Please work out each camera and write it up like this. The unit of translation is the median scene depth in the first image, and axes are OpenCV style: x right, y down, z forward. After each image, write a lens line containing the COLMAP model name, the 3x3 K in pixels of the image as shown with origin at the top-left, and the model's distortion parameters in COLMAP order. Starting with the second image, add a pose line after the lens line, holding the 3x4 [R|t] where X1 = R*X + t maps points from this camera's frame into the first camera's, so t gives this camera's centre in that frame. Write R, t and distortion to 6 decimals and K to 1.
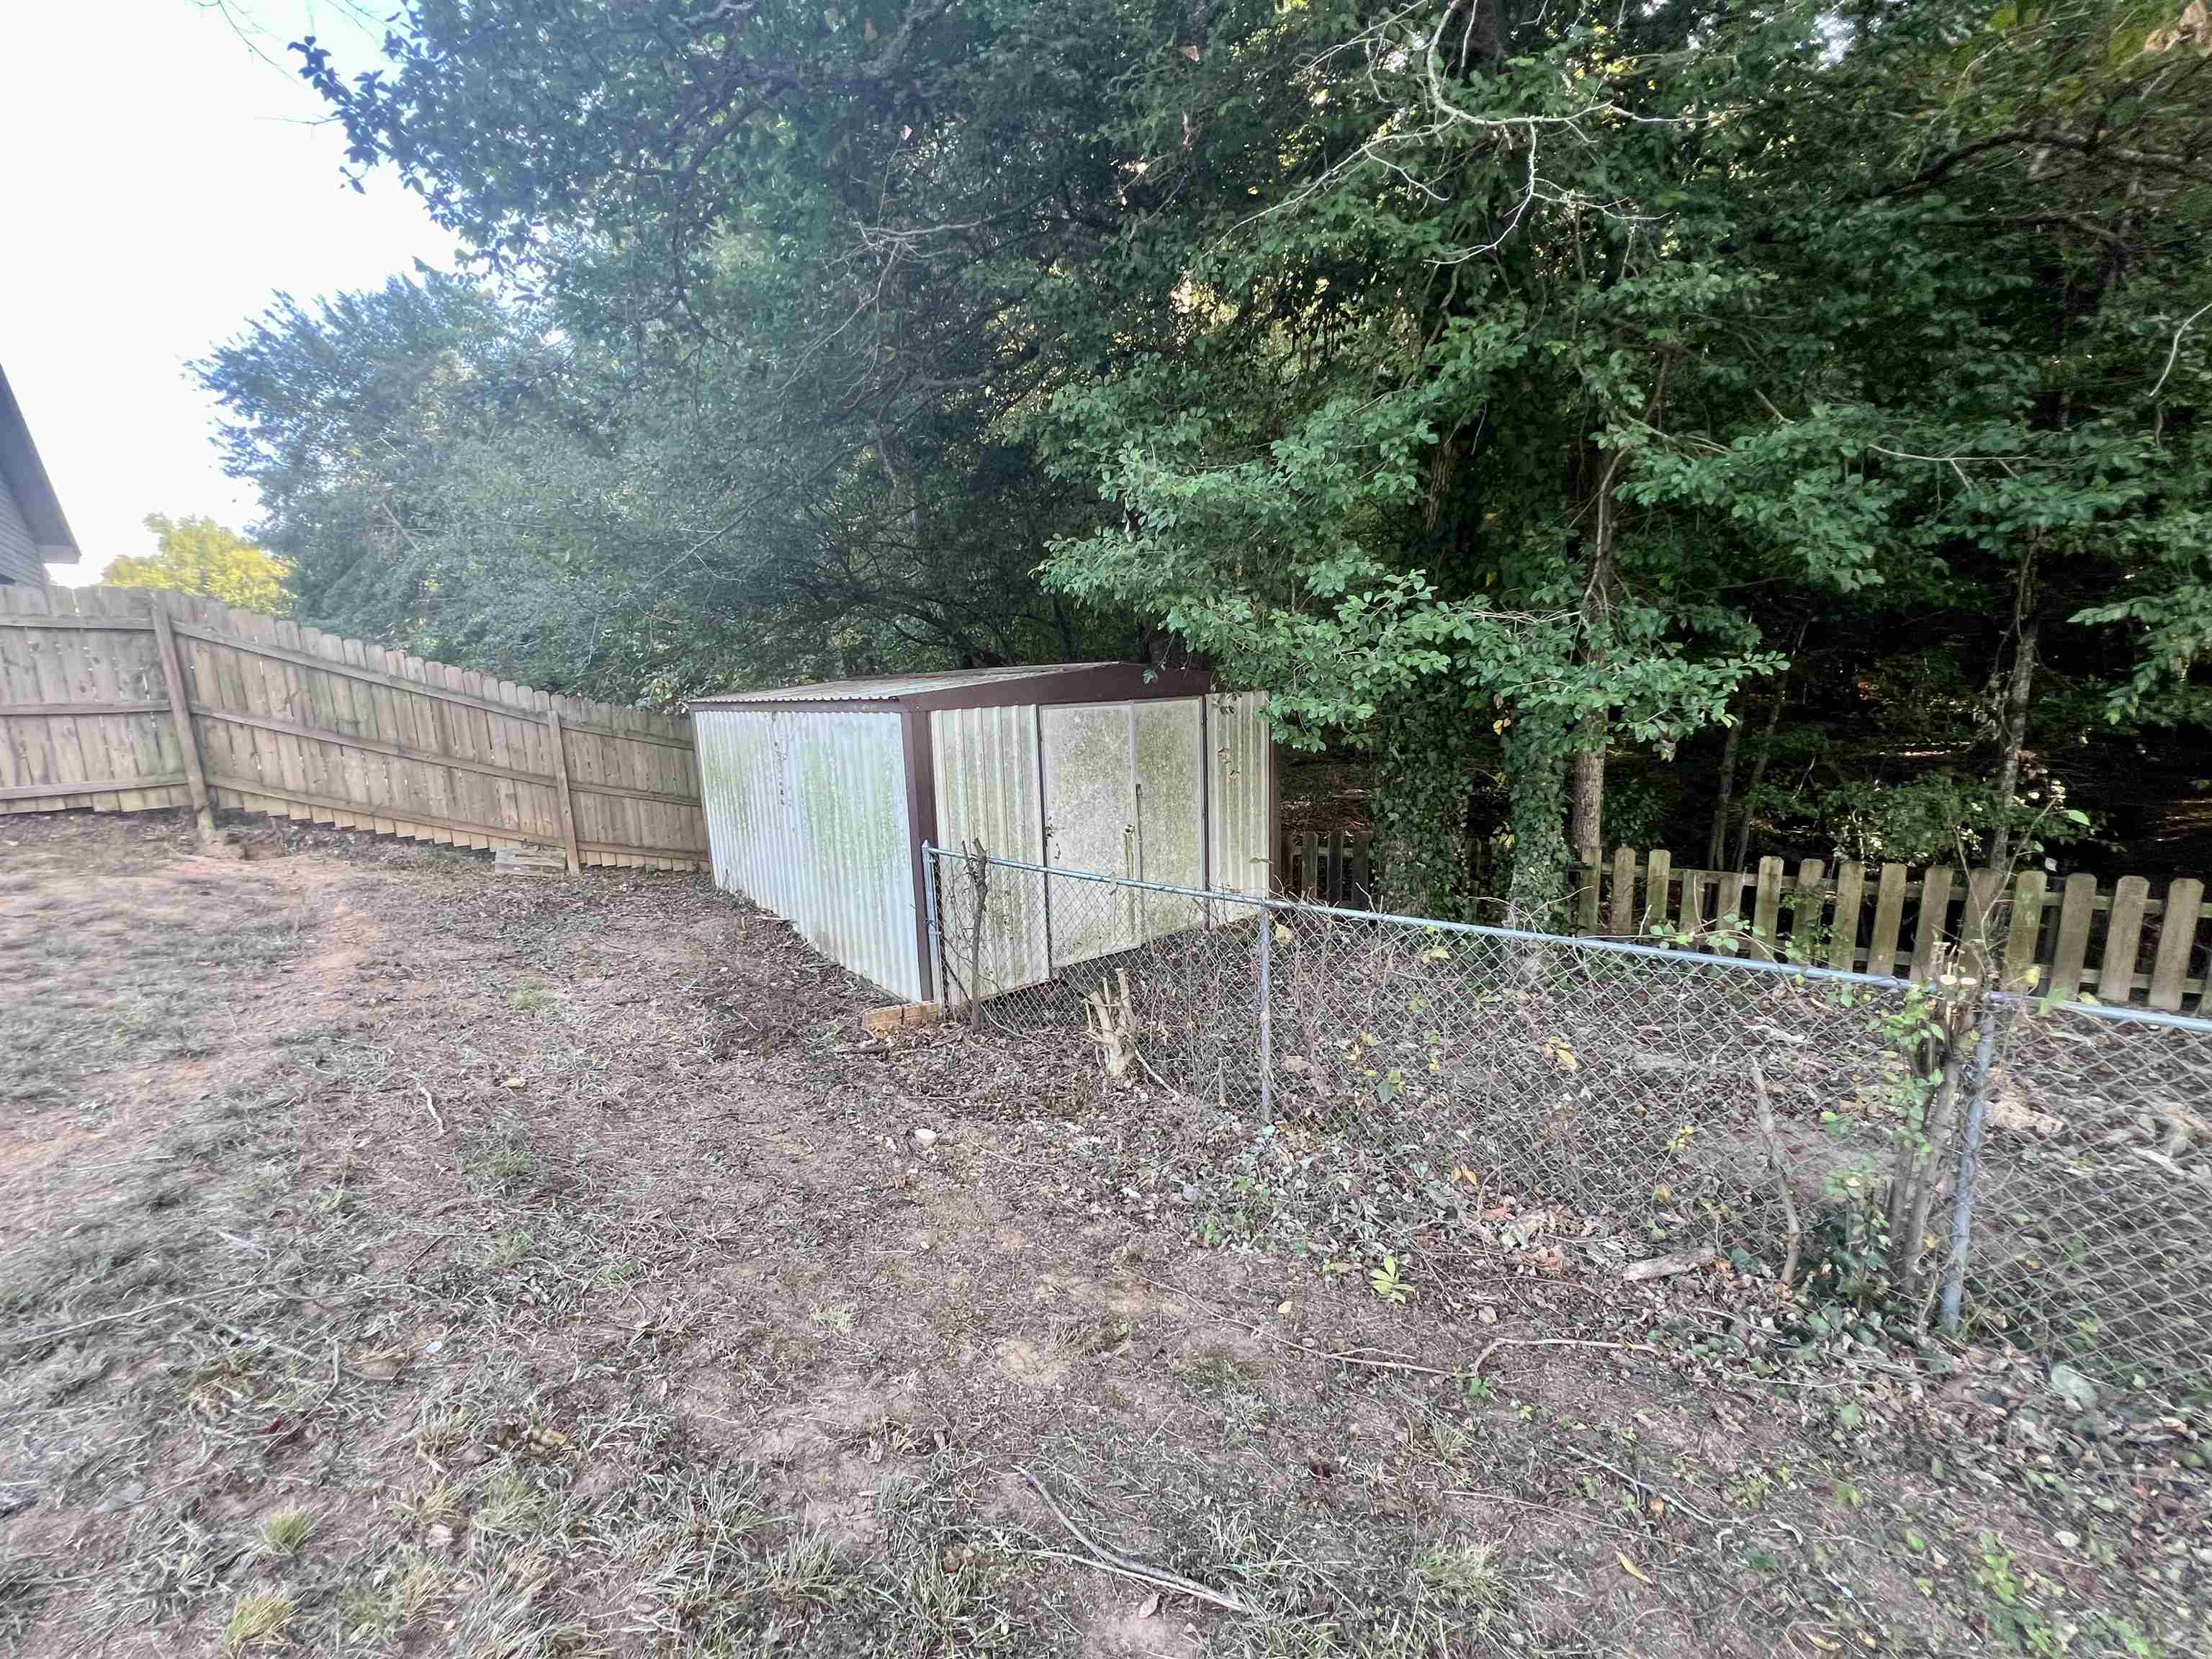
lens RADIAL K [[888.1, 0, 1105.4], [0, 888.1, 817.7], [0, 0, 1]] dist [0.001159, 0.000011]
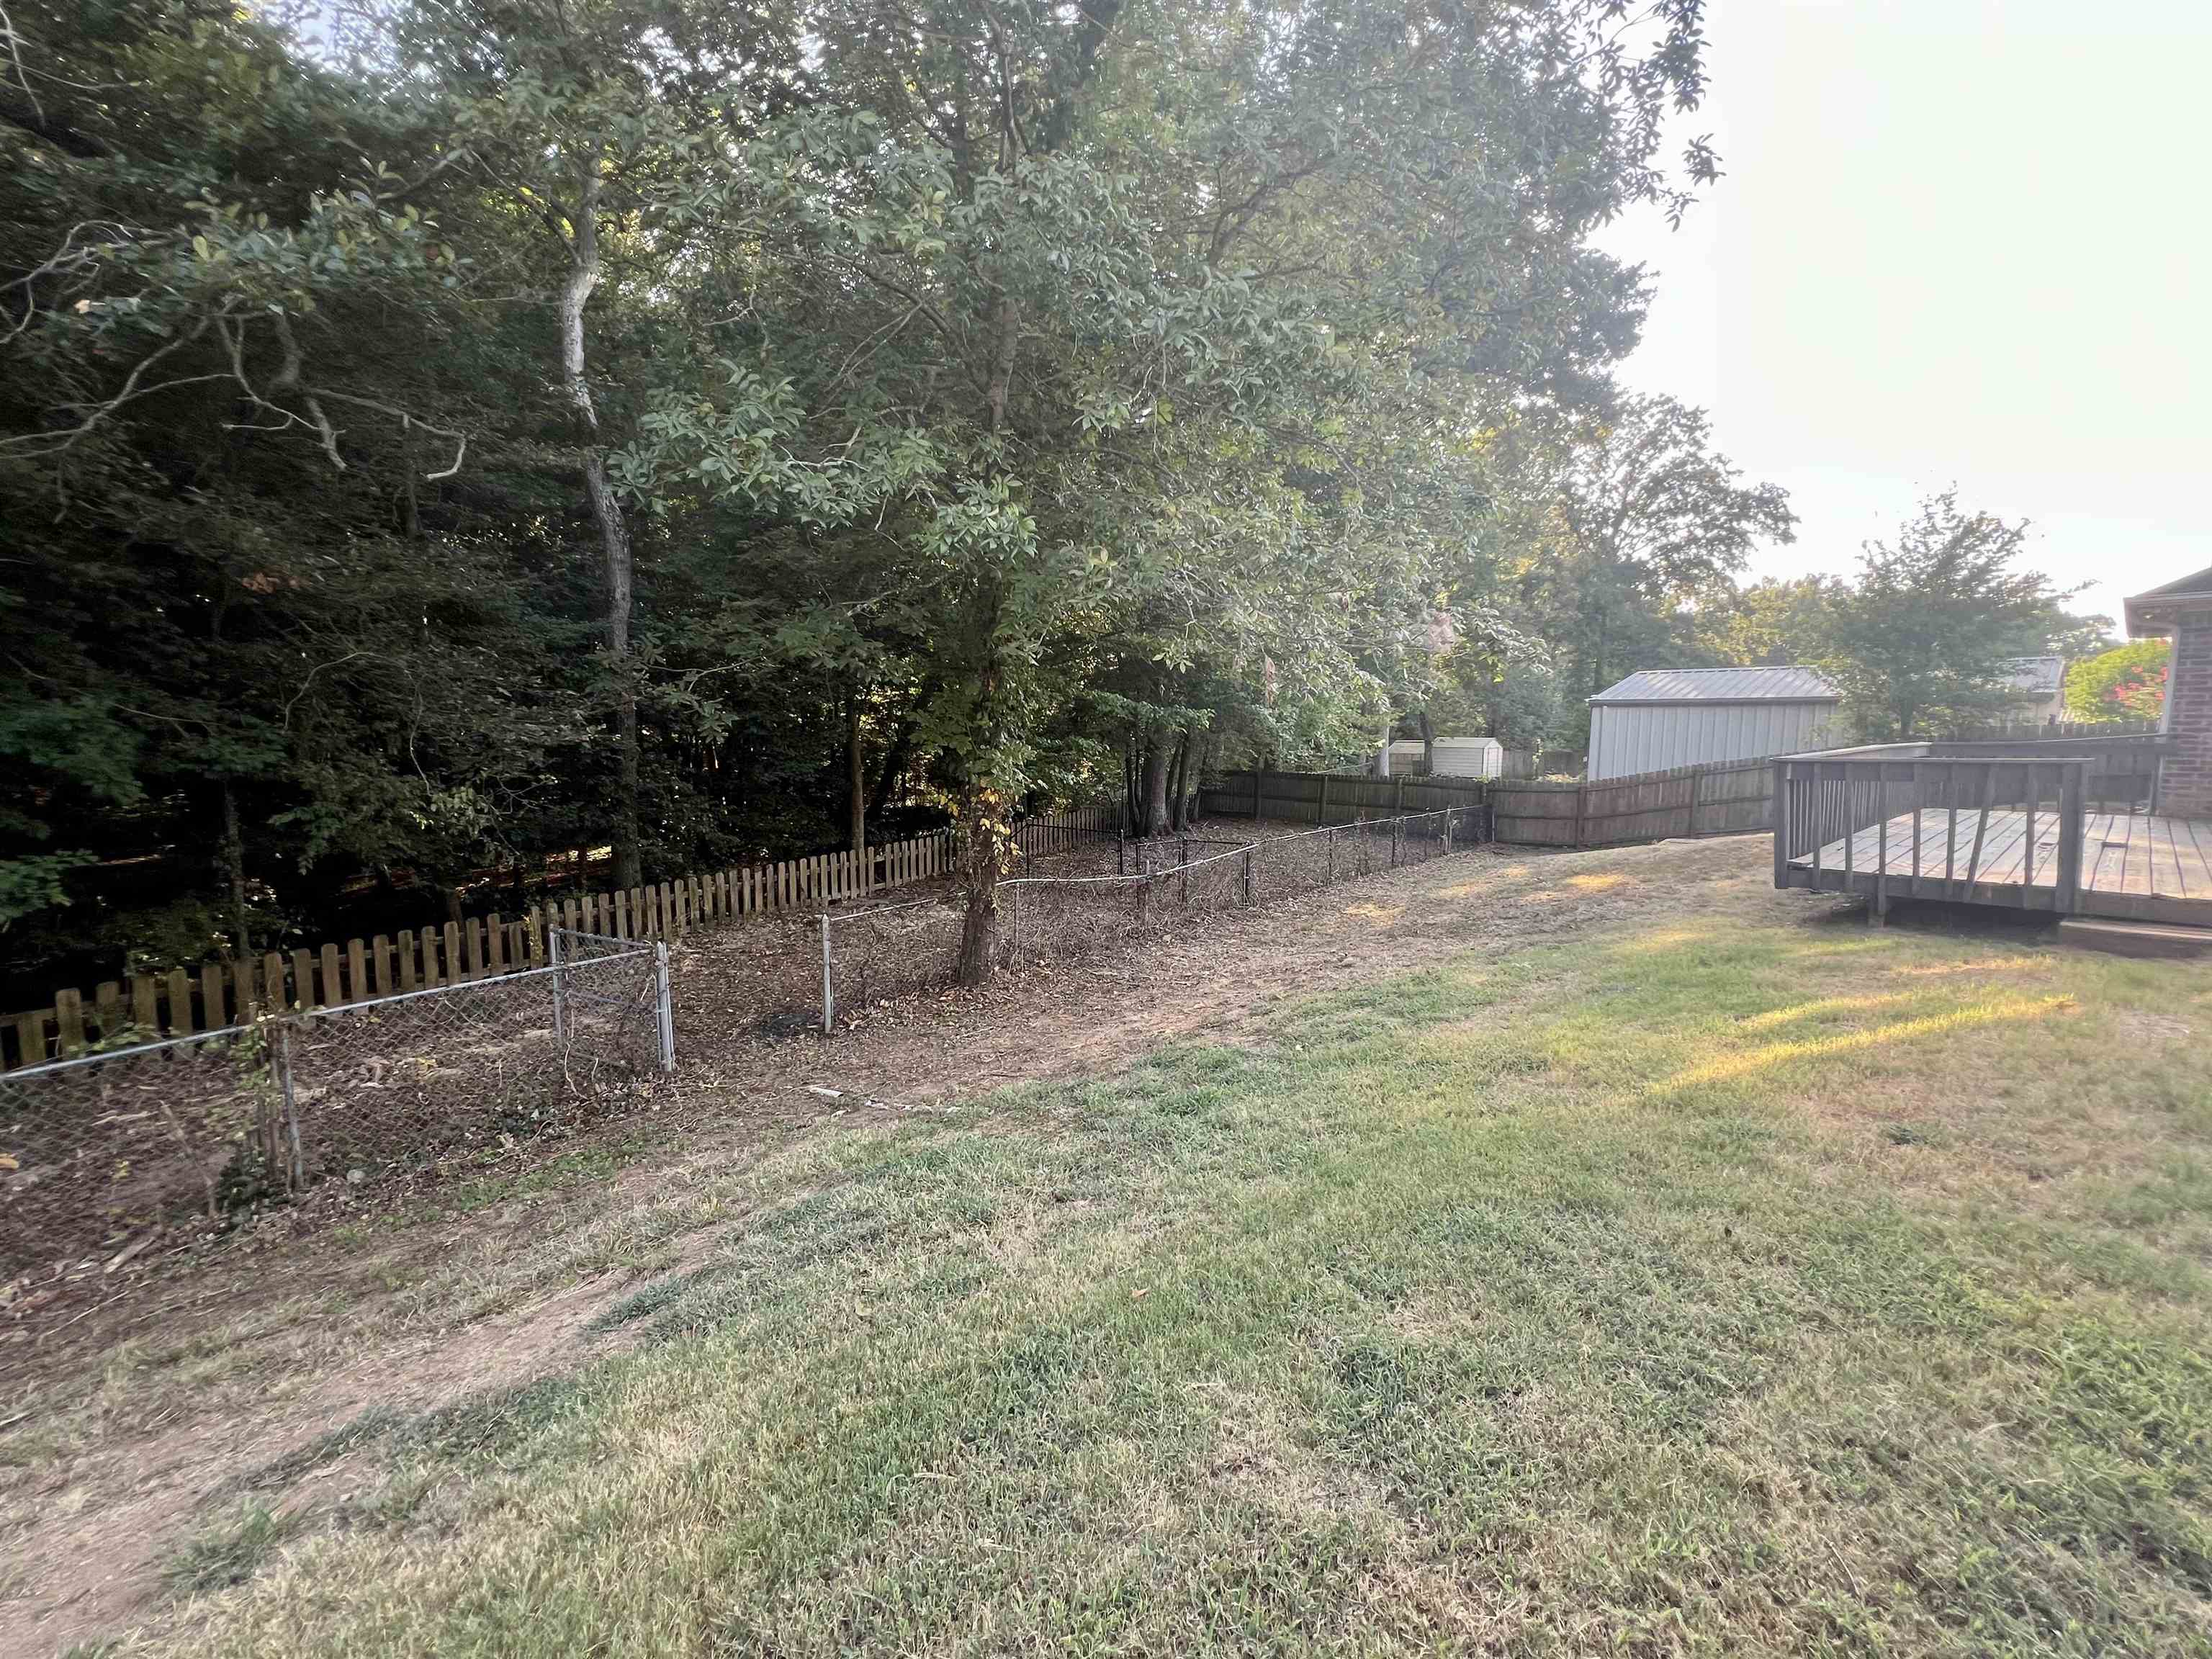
lens RADIAL K [[888.1, 0, 1108.0], [0, 888.1, 830.5], [0, 0, 1]] dist [-0.000624, 0.000079]
pose [[-0.023120, -0.081556, 0.996401, -0.738653], [0.159971, 0.983523, 0.084214, -0.069708], [-0.986851, 0.161342, -0.009692, -0.655646]]
